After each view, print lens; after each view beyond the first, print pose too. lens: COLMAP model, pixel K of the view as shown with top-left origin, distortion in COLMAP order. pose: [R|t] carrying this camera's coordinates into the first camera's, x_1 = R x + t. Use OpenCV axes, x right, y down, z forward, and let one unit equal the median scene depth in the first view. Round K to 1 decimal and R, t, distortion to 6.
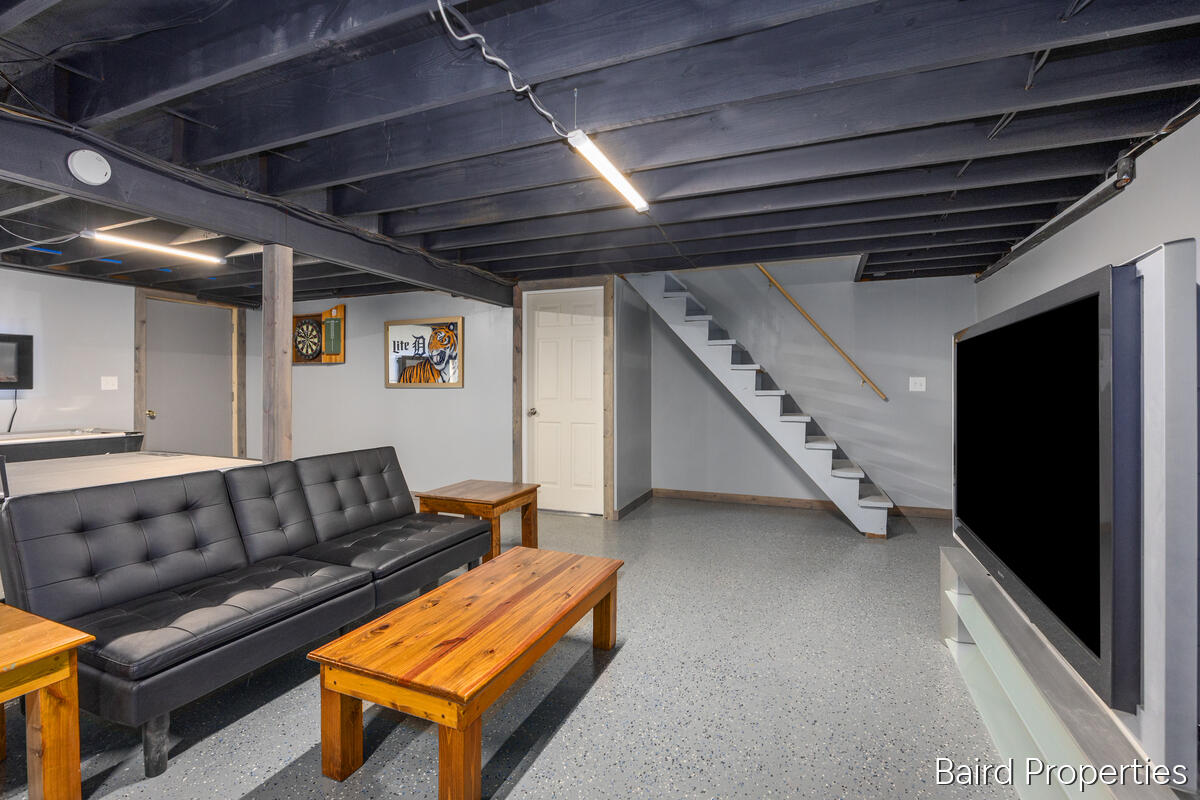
lens RADIAL K [[532.9, 0, 596.1], [0, 532.9, 393.3], [0, 0, 1]] dist [0.000463, 0.000086]
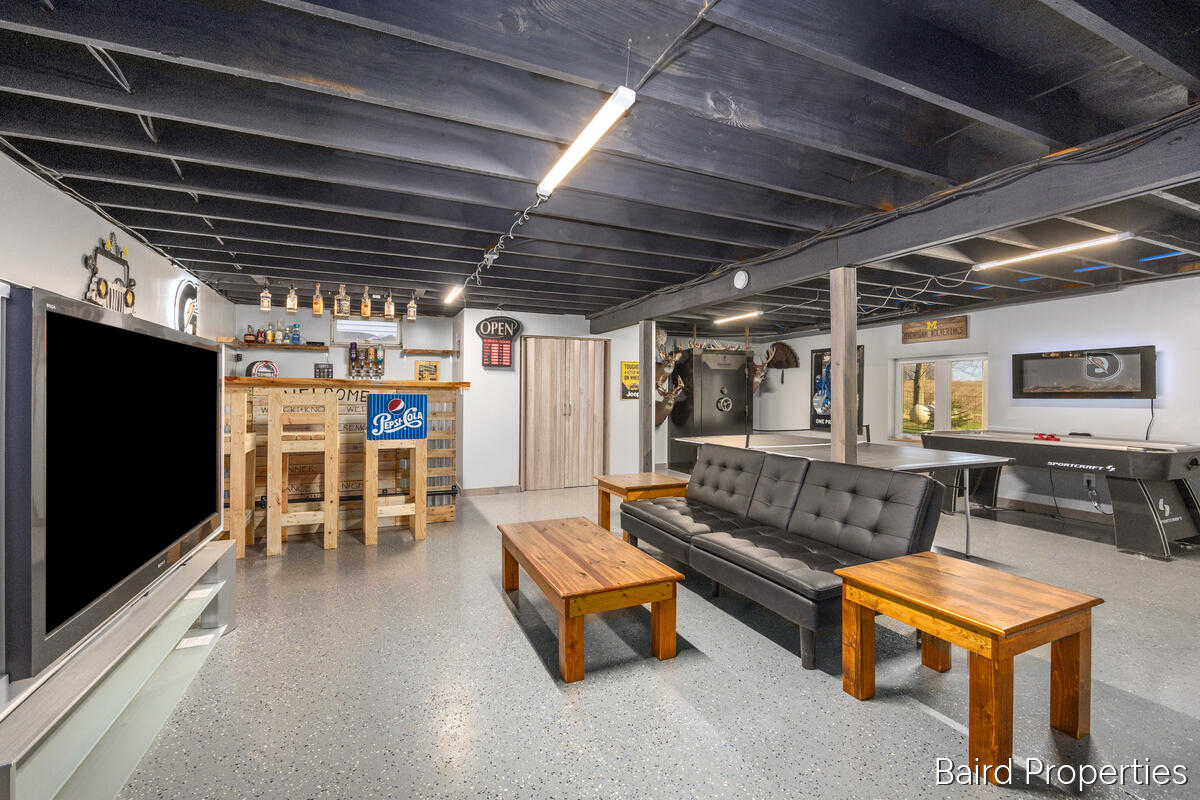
lens RADIAL K [[508.4, 0, 599.3], [0, 508.4, 394.9], [0, 0, 1]] dist [-0.000555, -0.000061]
pose [[-0.683489, -0.003261, -0.729954, 0.673741], [-0.013494, 0.999876, 0.008169, -0.019857], [0.729836, 0.015434, -0.683448, 1.765844]]
